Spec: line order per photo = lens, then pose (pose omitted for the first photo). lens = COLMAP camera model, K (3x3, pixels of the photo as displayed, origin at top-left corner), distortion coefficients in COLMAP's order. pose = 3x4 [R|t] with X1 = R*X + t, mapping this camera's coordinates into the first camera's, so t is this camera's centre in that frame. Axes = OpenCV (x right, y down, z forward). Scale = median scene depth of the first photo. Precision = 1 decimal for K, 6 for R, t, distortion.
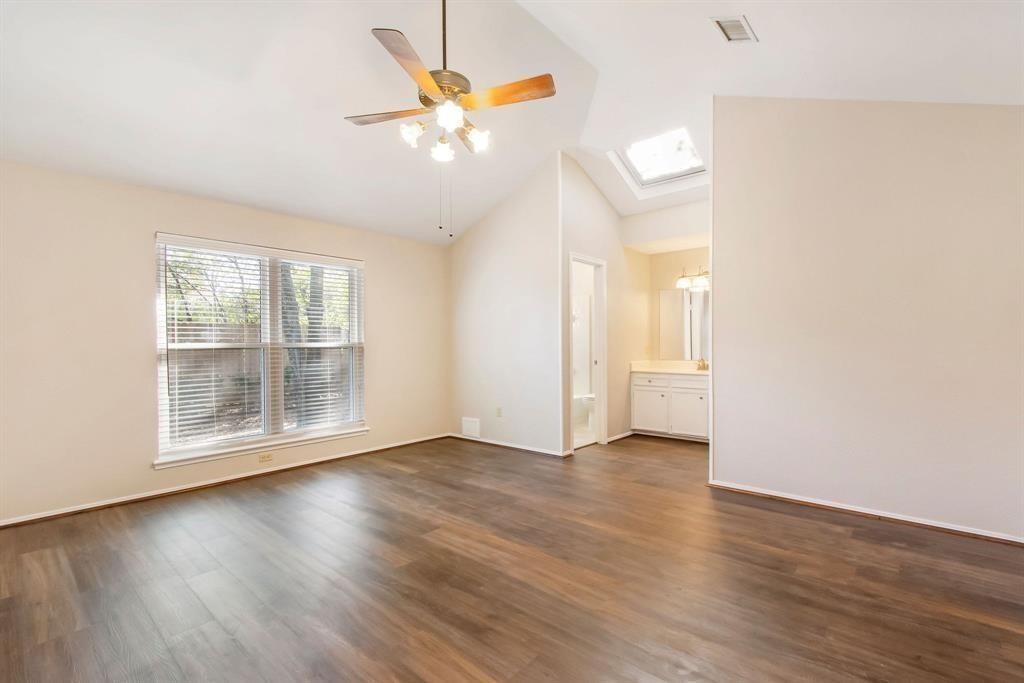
lens RADIAL K [[460.4, 0, 517.0], [0, 460.4, 356.6], [0, 0, 1]] dist [-0.003397, 0.000079]
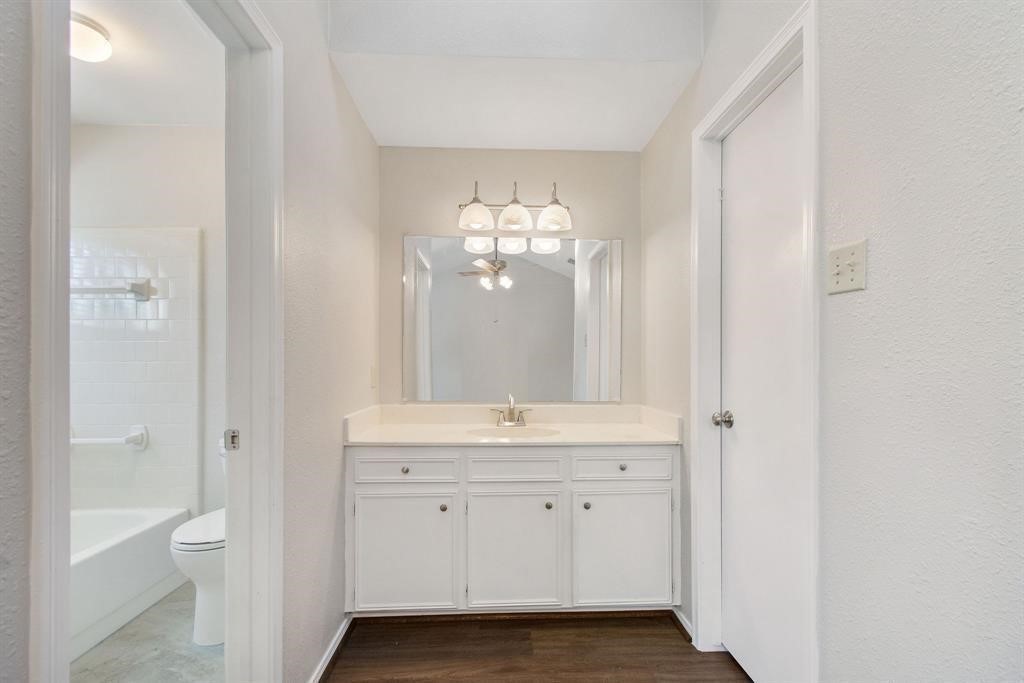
lens RADIAL K [[460.4, 0, 517.0], [0, 460.4, 356.6], [0, 0, 1]] dist [-0.003397, 0.000079]
pose [[0.728066, 0.017595, 0.685281, 0.156501], [0.004889, 0.999512, -0.030857, -0.030948], [-0.685490, 0.025816, 0.727625, 0.986201]]
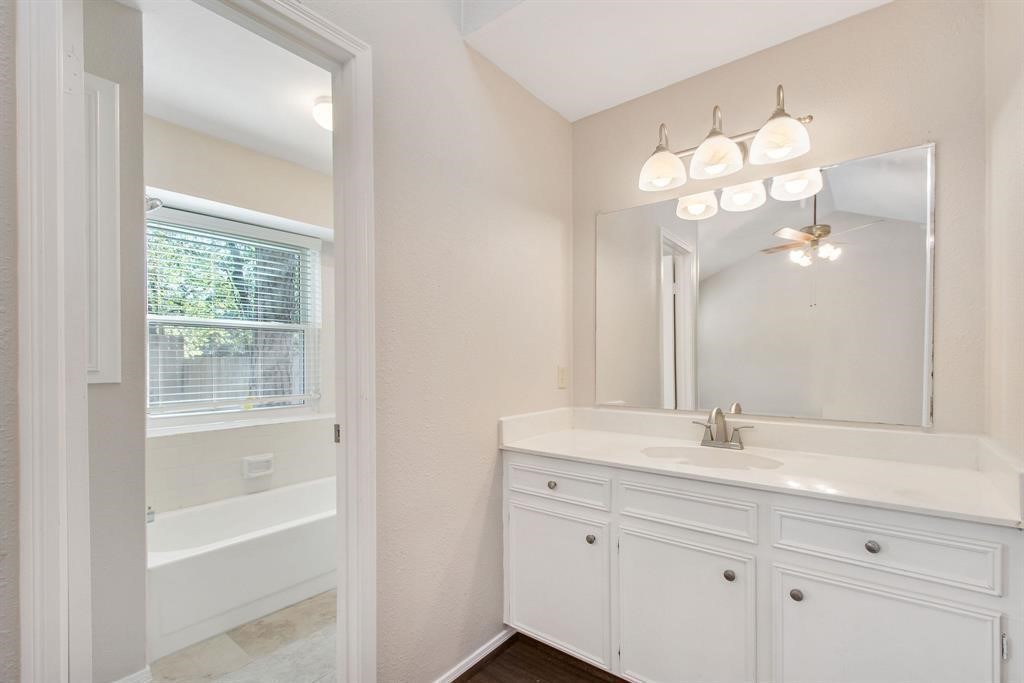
lens RADIAL K [[460.5, 0, 513.4], [0, 460.5, 363.0], [0, 0, 1]] dist [0.002914, 0.000173]
pose [[0.999313, 0.000725, 0.037058, 0.362391], [-0.000180, 0.999892, -0.014718, -0.032687], [-0.037065, 0.014701, 0.999205, 1.002428]]
